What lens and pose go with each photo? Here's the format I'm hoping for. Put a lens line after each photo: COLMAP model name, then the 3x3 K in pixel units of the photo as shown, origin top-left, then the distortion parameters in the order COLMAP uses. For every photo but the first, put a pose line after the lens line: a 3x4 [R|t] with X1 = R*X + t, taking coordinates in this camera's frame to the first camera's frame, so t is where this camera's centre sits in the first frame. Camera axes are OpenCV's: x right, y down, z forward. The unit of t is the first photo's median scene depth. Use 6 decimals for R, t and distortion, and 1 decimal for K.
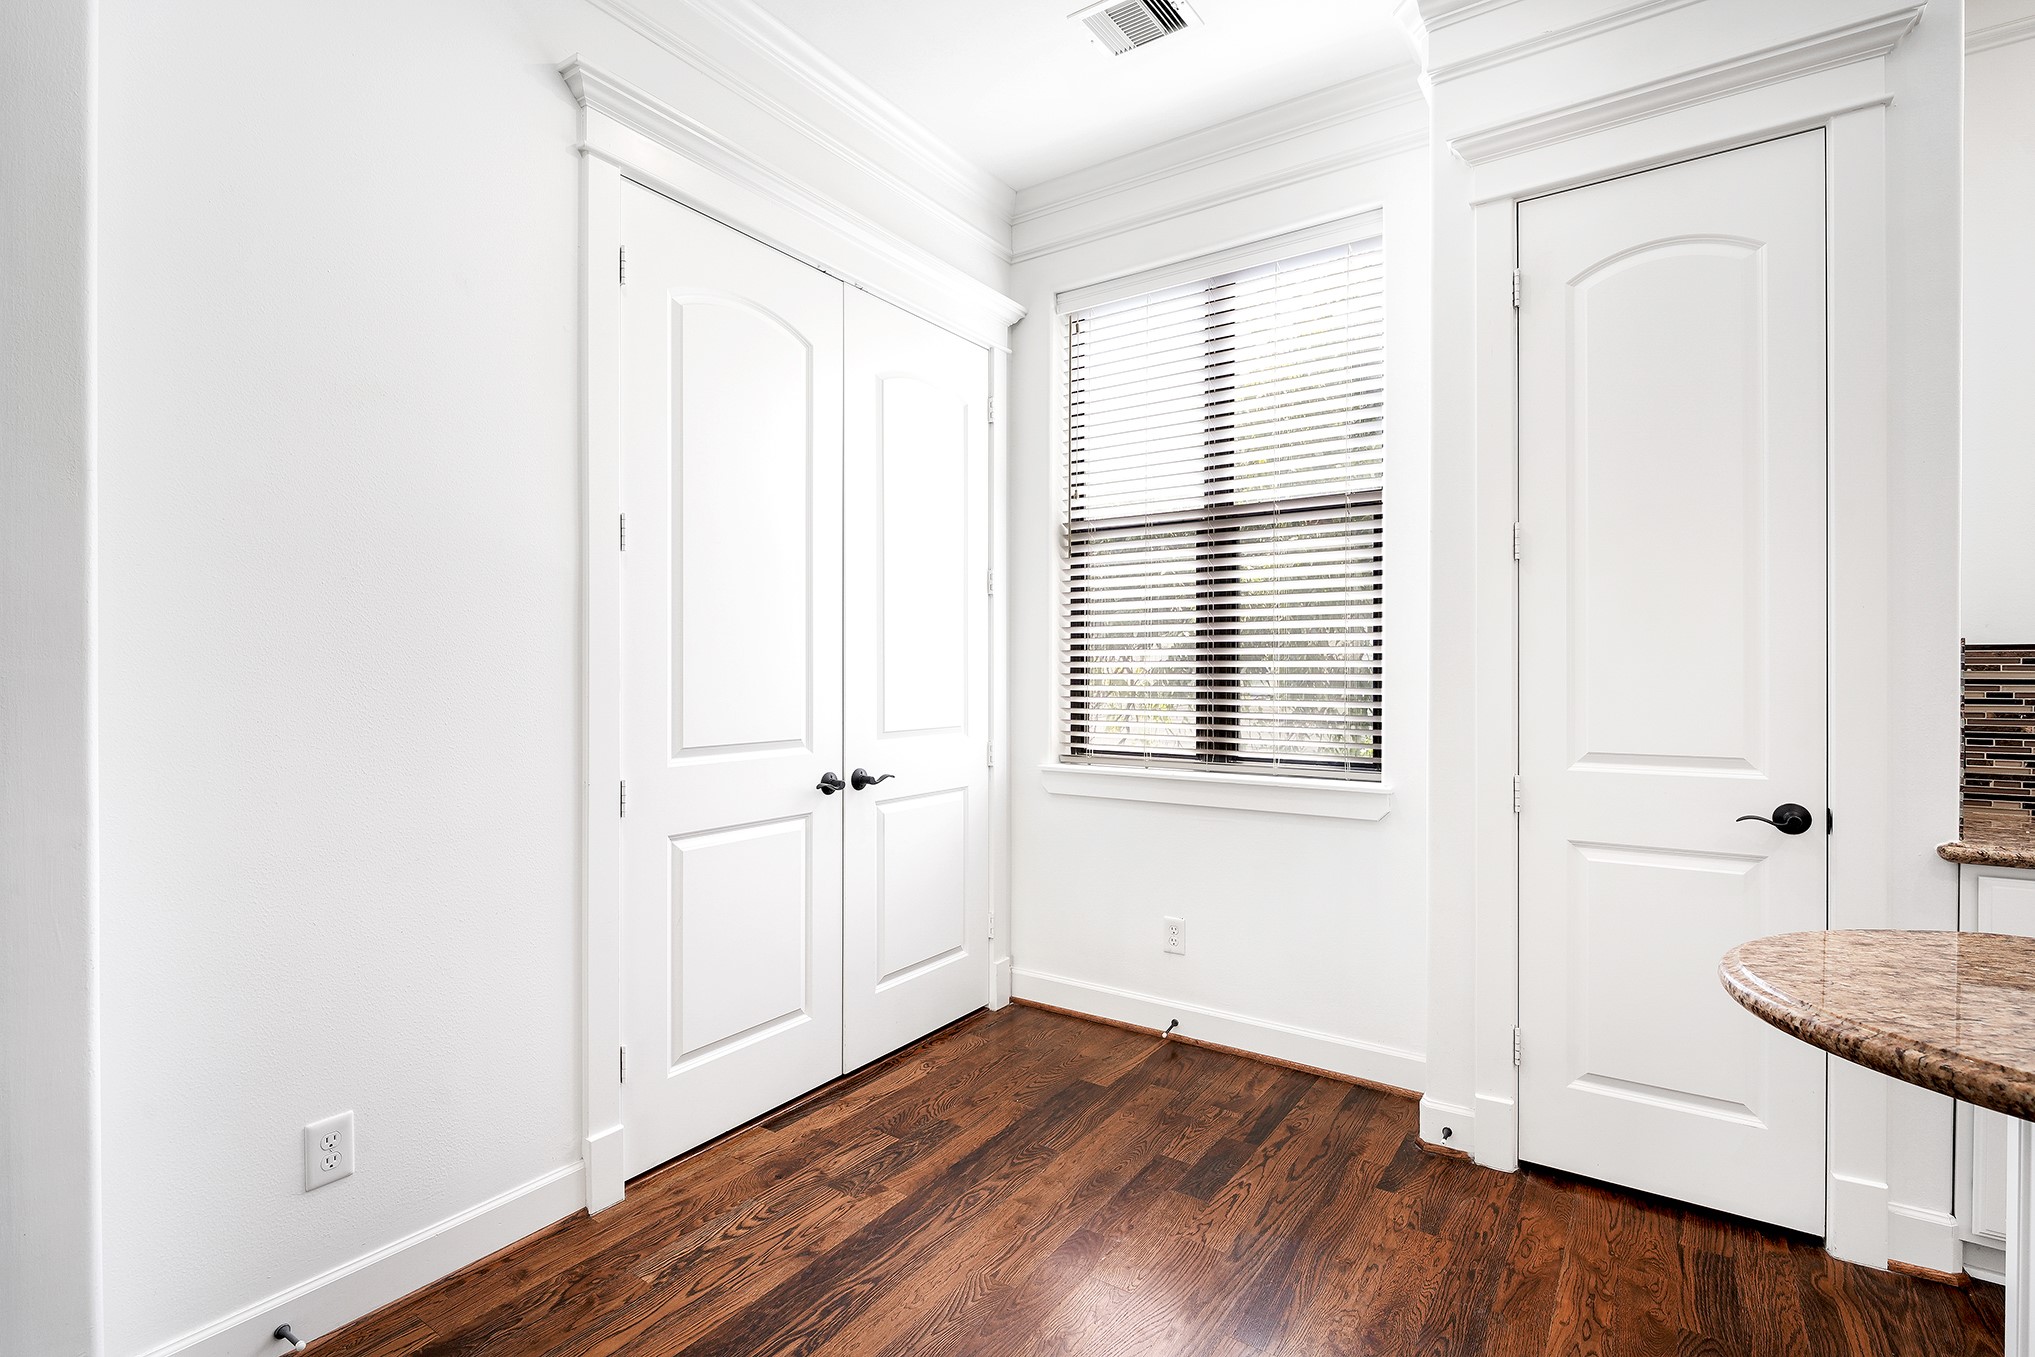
lens RADIAL K [[960.8, 0, 1019.7], [0, 960.8, 675.8], [0, 0, 1]] dist [-0.001024, -0.000808]
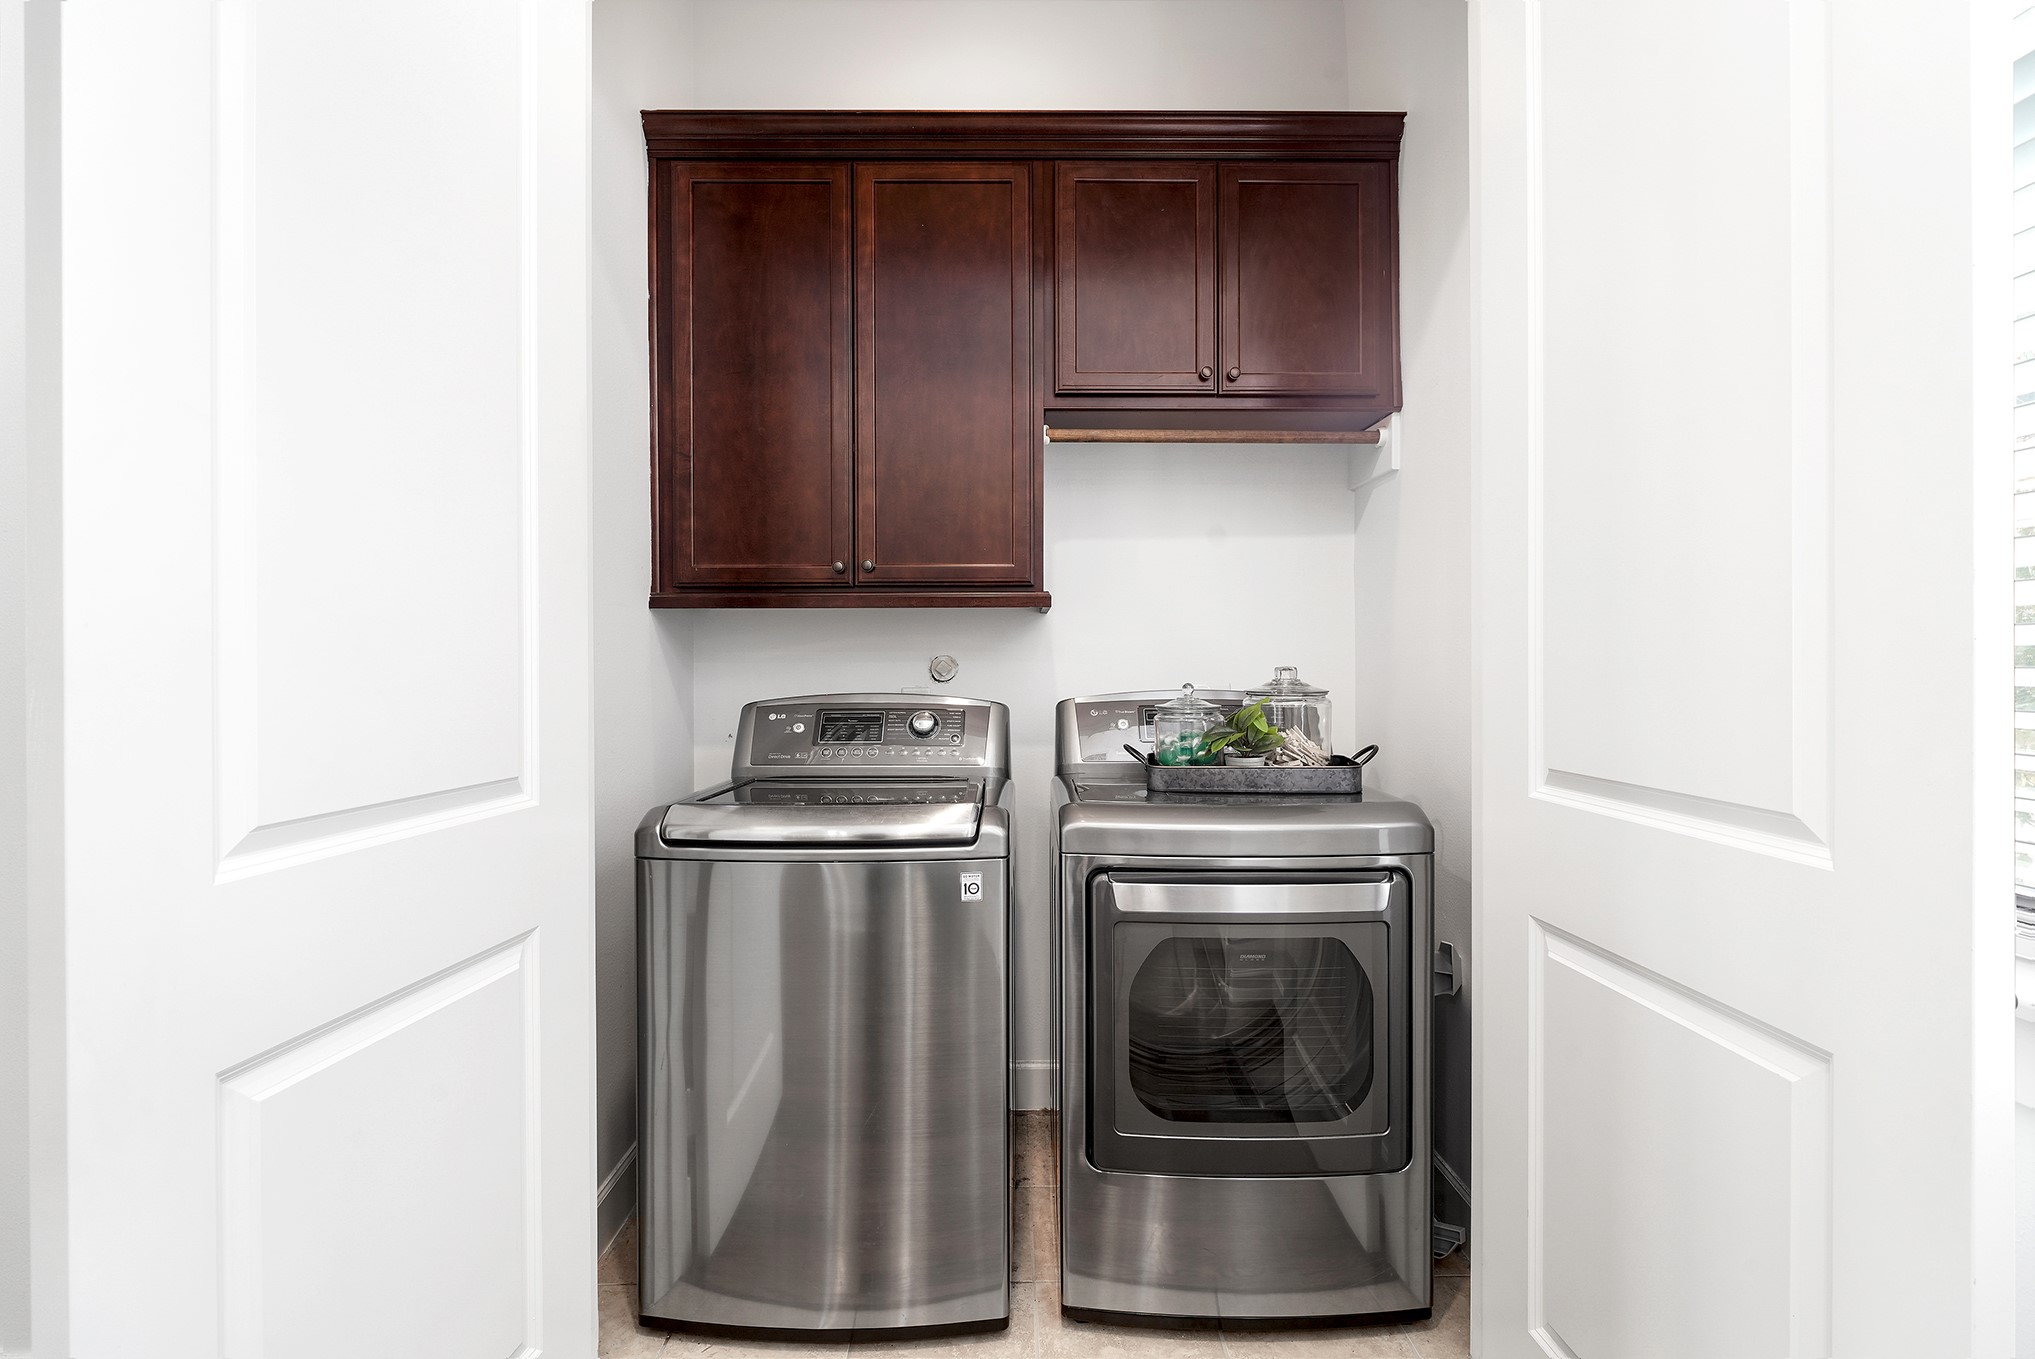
lens RADIAL K [[960.8, 0, 1019.7], [0, 960.8, 676.8], [0, 0, 1]] dist [-0.001024, -0.000808]
pose [[-0.561985, -0.001639, 0.827146, 0.105910], [0.004995, 0.999973, 0.005375, 0.020624], [-0.827133, 0.007152, -0.561961, 1.074882]]
